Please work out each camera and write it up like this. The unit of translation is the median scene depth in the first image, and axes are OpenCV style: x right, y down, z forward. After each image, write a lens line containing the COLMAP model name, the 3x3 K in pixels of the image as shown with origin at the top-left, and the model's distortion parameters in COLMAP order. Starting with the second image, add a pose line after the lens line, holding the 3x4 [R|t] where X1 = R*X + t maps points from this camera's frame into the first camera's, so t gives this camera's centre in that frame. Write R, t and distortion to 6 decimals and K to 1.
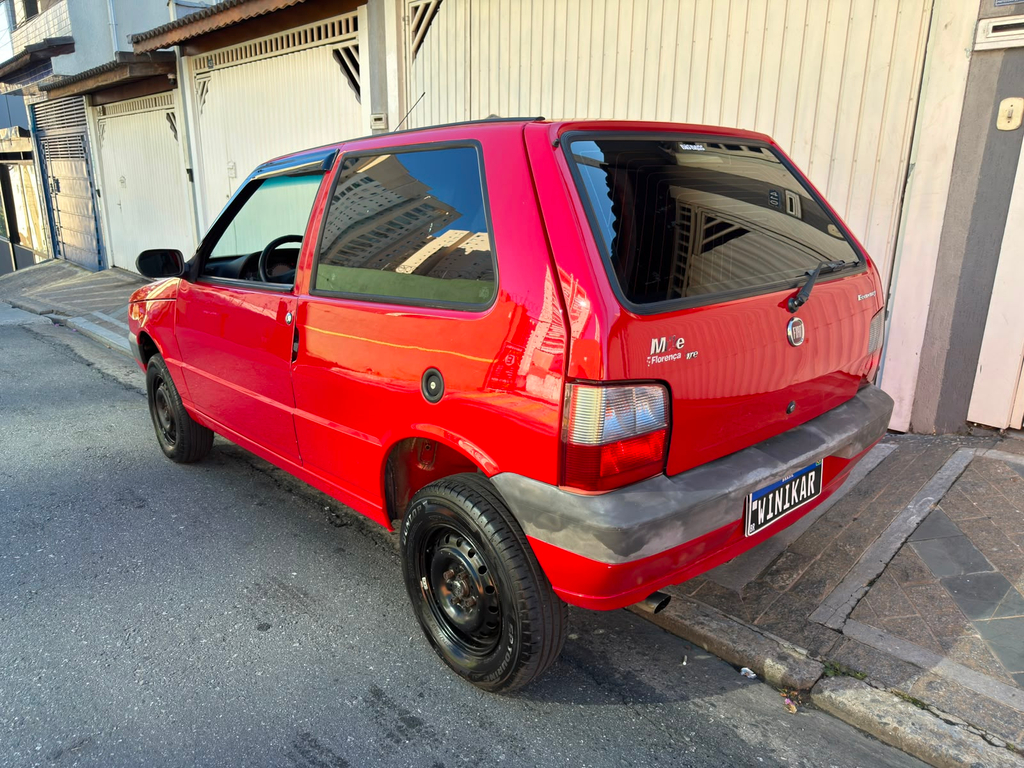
lens RADIAL K [[744.8, 0, 512.0], [0, 744.8, 384.0], [0, 0, 1]] dist [0.023680, -0.007579]
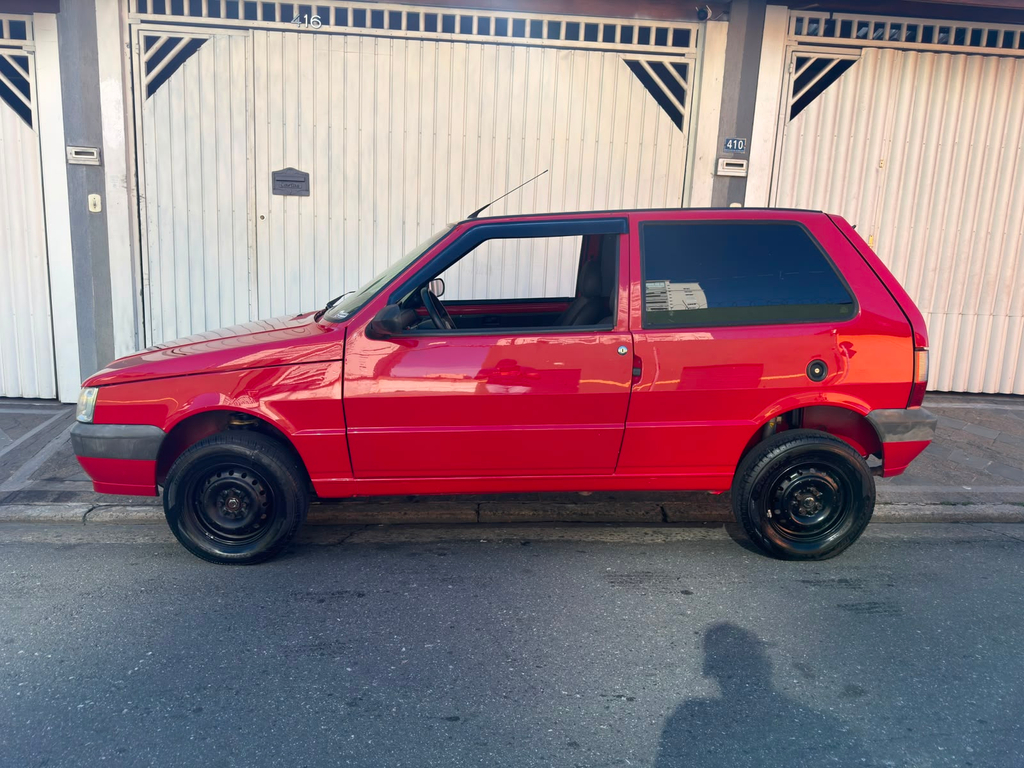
lens RADIAL K [[744.8, 0, 512.0], [0, 744.8, 384.0], [0, 0, 1]] dist [0.023680, -0.007579]
pose [[0.638755, -0.125453, 0.759114, -1.111182], [0.173700, 0.984659, 0.016568, -0.071348], [-0.749547, 0.121275, 0.650747, 0.280065]]
